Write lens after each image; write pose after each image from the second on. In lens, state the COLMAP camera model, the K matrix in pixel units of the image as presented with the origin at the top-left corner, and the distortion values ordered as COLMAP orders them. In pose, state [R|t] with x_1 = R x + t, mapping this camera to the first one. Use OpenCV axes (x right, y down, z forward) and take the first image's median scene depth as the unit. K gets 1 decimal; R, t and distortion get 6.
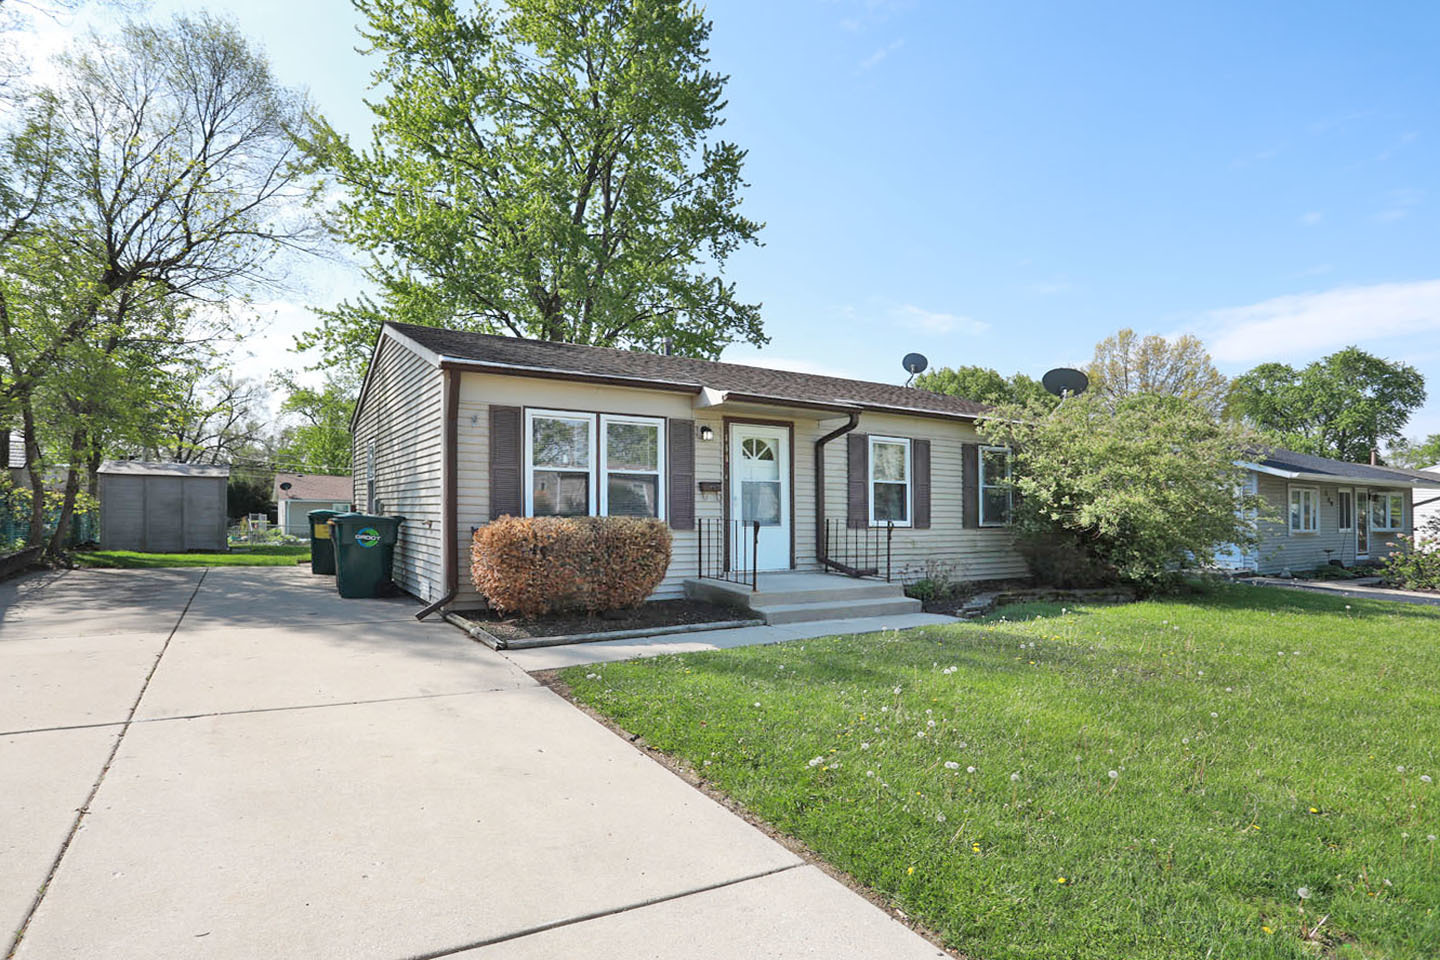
lens RADIAL K [[651.3, 0, 718.6], [0, 651.3, 508.7], [0, 0, 1]] dist [-0.047086, 0.000173]
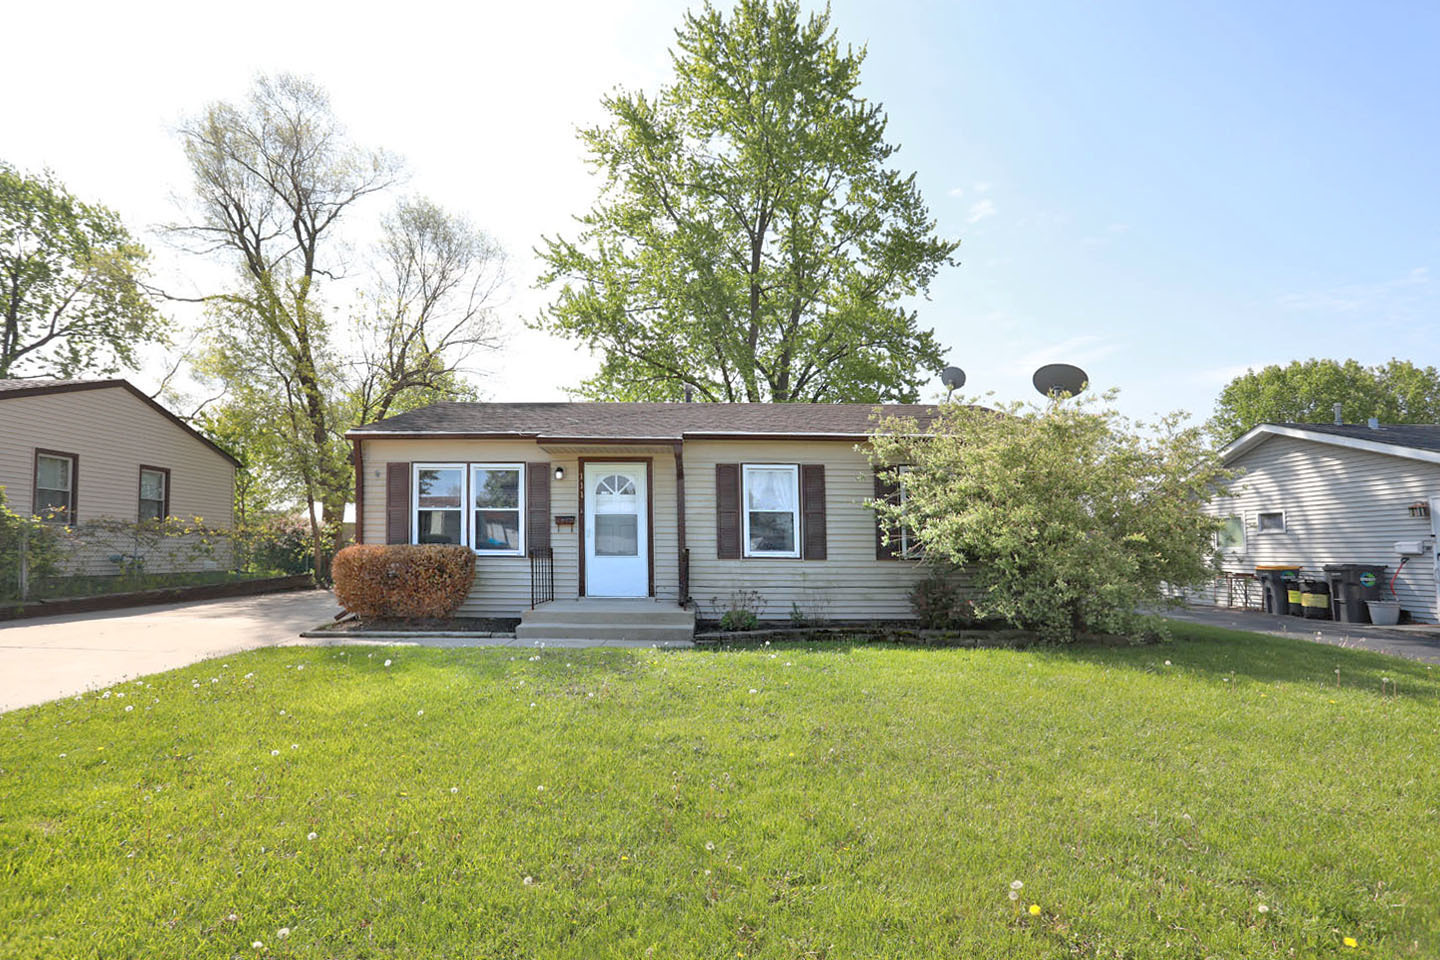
lens RADIAL K [[675.6, 0, 796.9], [0, 675.6, 526.4], [0, 0, 1]] dist [-0.031069, -0.000192]
pose [[0.882905, -0.024361, -0.468919, 0.881738], [0.003664, 0.998980, -0.045001, 0.031195], [0.469537, 0.038014, 0.882094, 0.153107]]
